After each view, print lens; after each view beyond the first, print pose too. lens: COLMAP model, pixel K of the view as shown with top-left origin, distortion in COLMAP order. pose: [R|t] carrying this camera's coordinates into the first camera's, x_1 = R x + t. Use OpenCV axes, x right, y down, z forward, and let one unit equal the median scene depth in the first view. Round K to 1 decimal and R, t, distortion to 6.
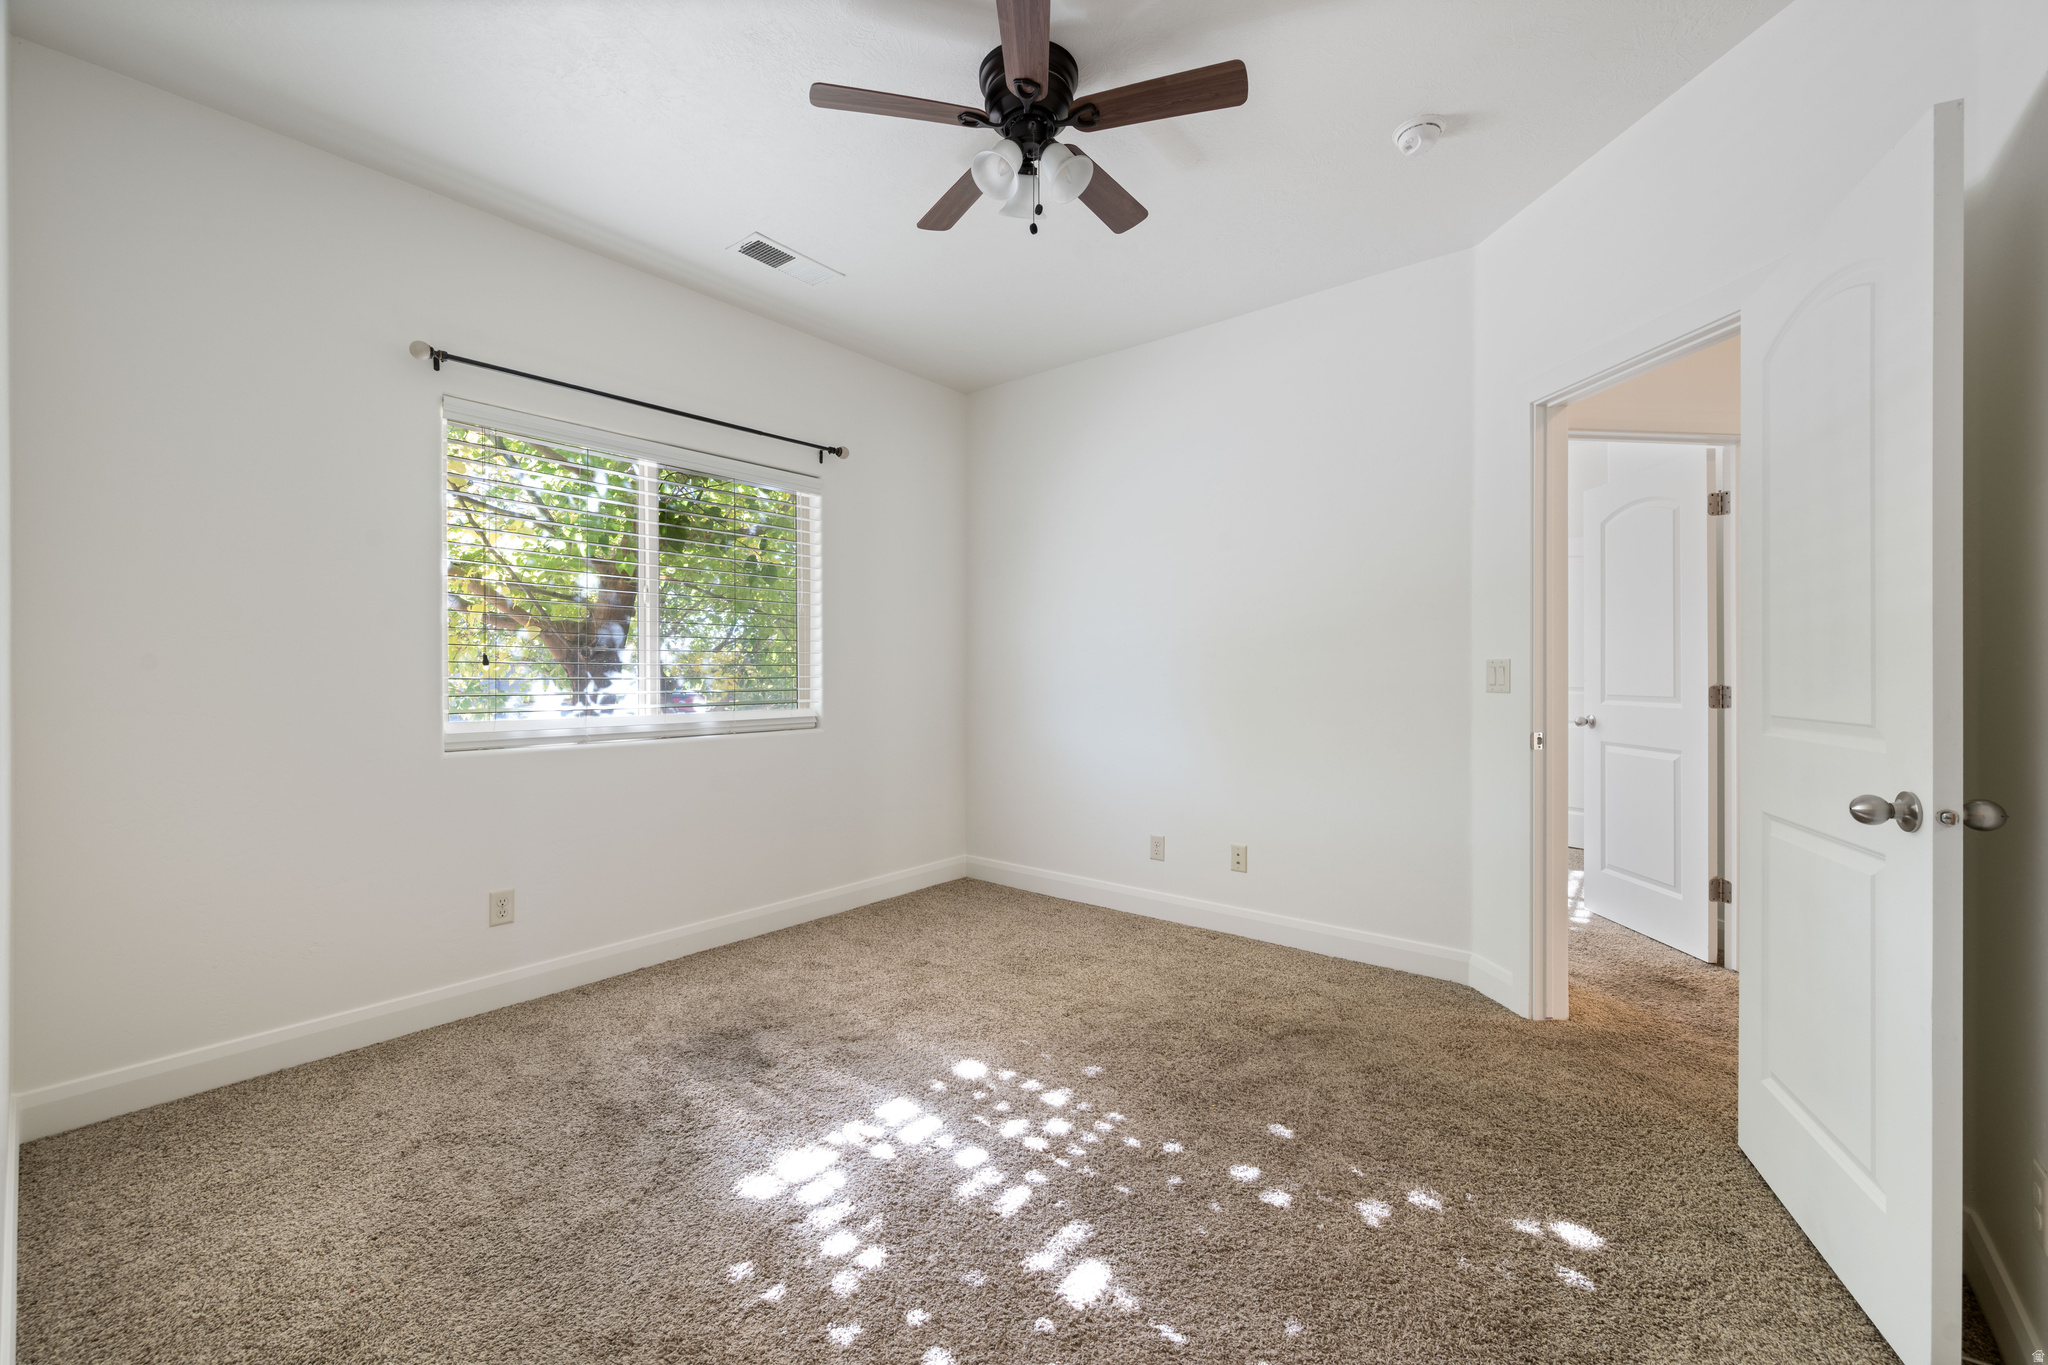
lens RADIAL K [[810.6, 0, 1022.1], [0, 810.6, 678.1], [0, 0, 1]] dist [-0.000079, -0.000045]
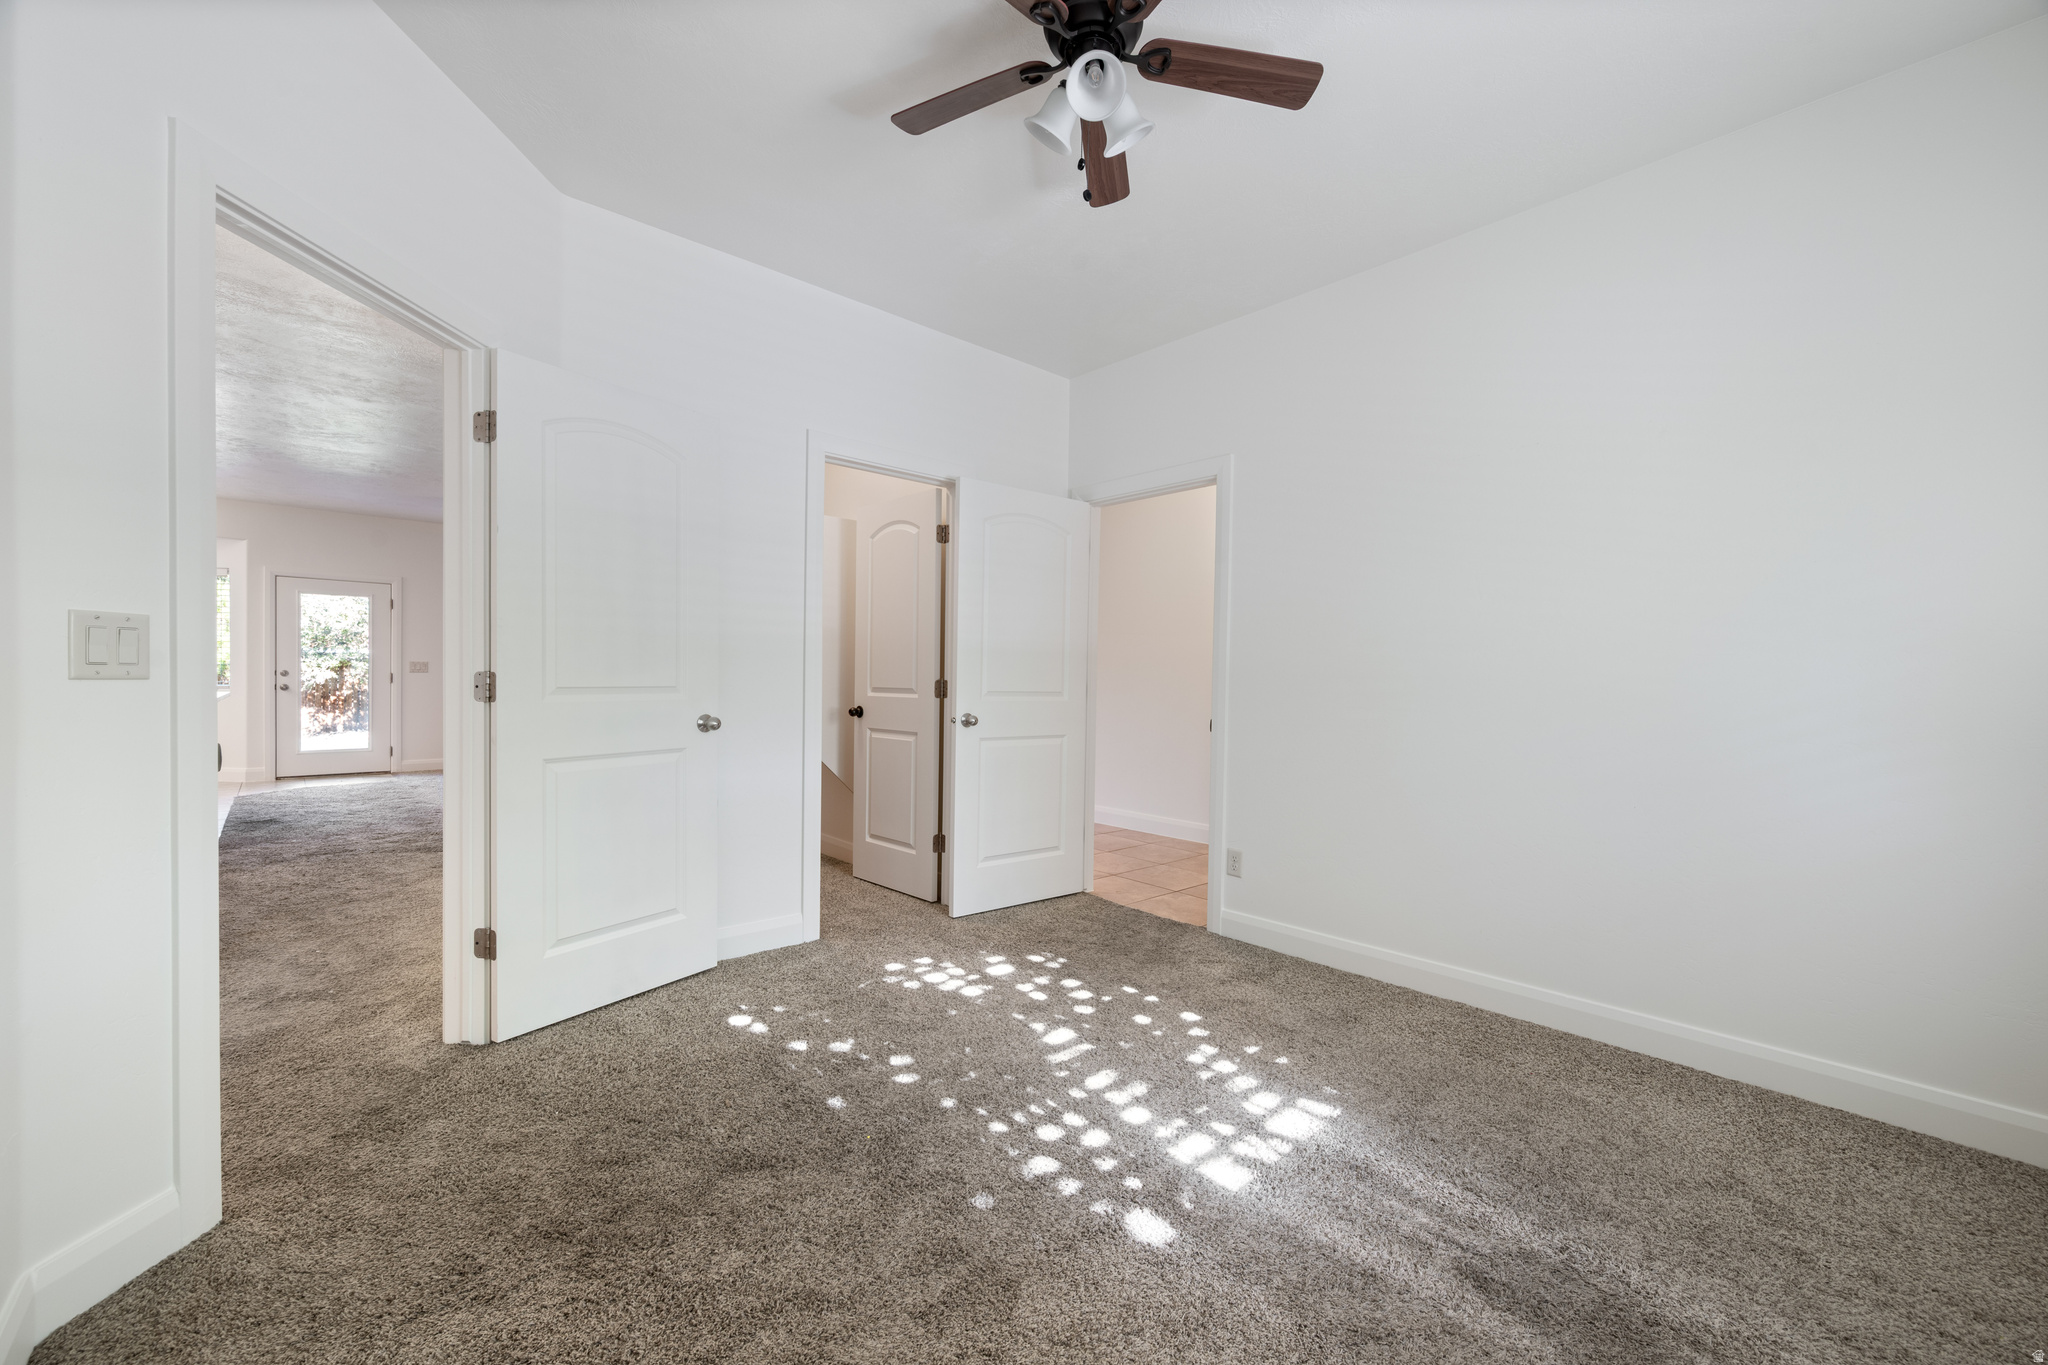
lens RADIAL K [[810.6, 0, 1026.0], [0, 810.6, 685.3], [0, 0, 1]] dist [-0.000079, -0.000045]
pose [[-0.990073, -0.016283, 0.139605, -0.058561], [-0.014416, 0.999793, 0.014375, 0.008774], [-0.139810, 0.012220, -0.990103, 2.072816]]
